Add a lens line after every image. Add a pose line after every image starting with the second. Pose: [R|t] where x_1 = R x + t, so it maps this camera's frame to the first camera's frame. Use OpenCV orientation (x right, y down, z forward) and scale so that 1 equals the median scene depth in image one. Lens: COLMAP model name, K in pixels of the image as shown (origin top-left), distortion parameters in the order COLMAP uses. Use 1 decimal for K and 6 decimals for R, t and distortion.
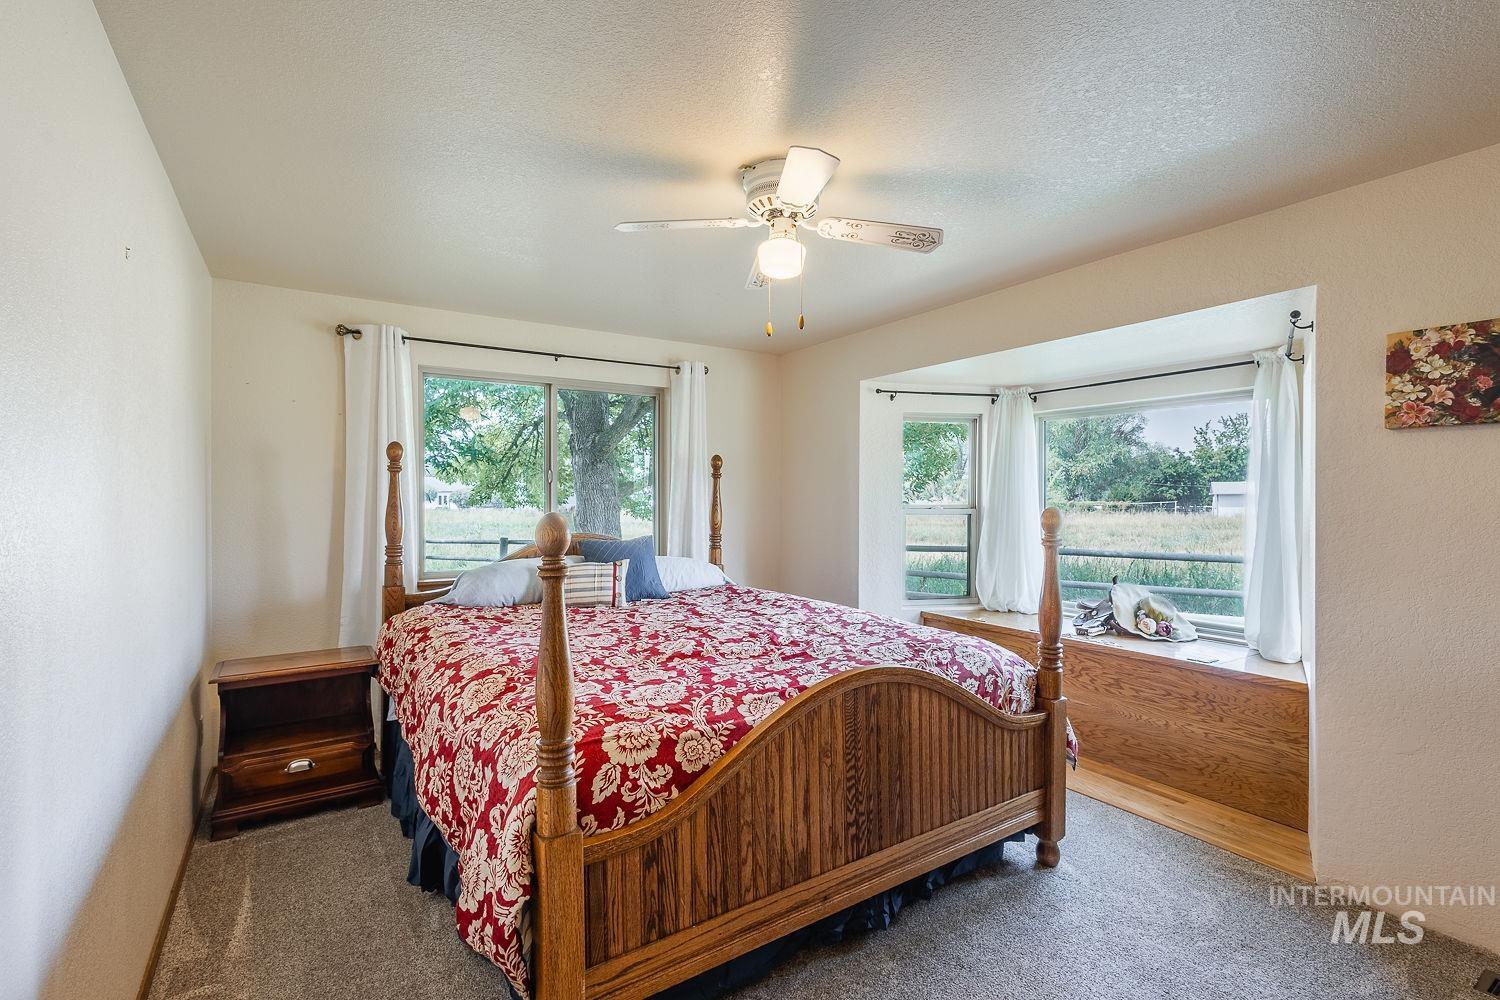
lens RADIAL K [[694.9, 0, 750.0], [0, 694.9, 500.0], [0, 0, 1]] dist [0.006400, -0.001467]
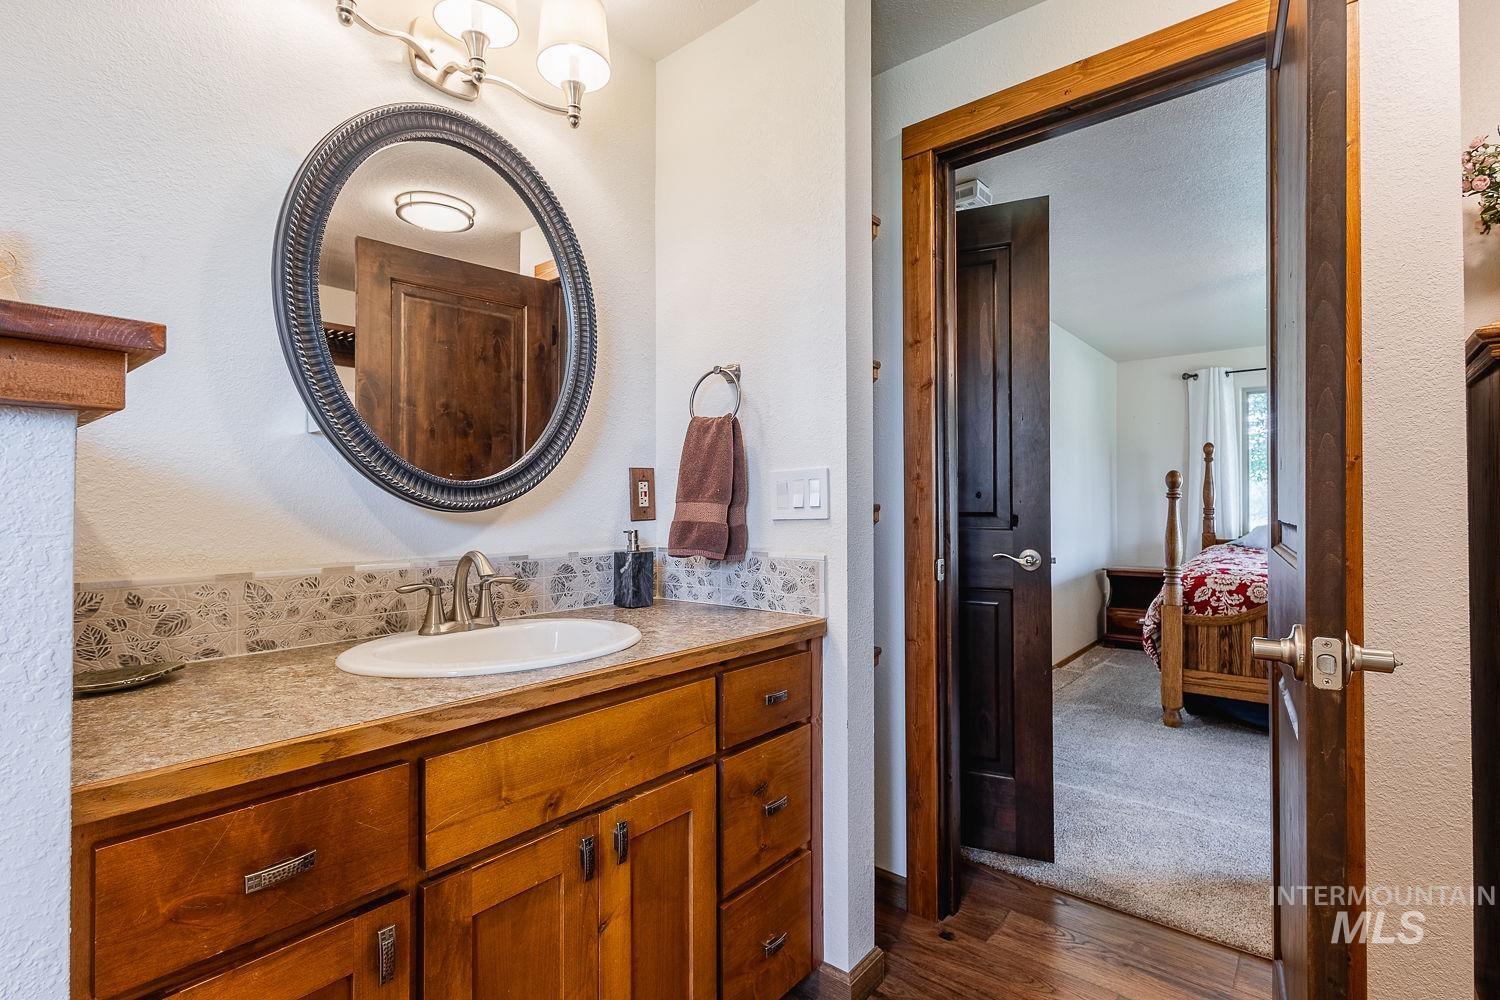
lens RADIAL K [[694.9, 0, 750.0], [0, 694.9, 500.0], [0, 0, 1]] dist [0.006400, -0.001467]
pose [[0.301082, -0.009879, -0.953547, 1.372342], [-0.001390, 0.999941, -0.010798, 0.131445], [0.953597, 0.004577, 0.301051, -0.951458]]
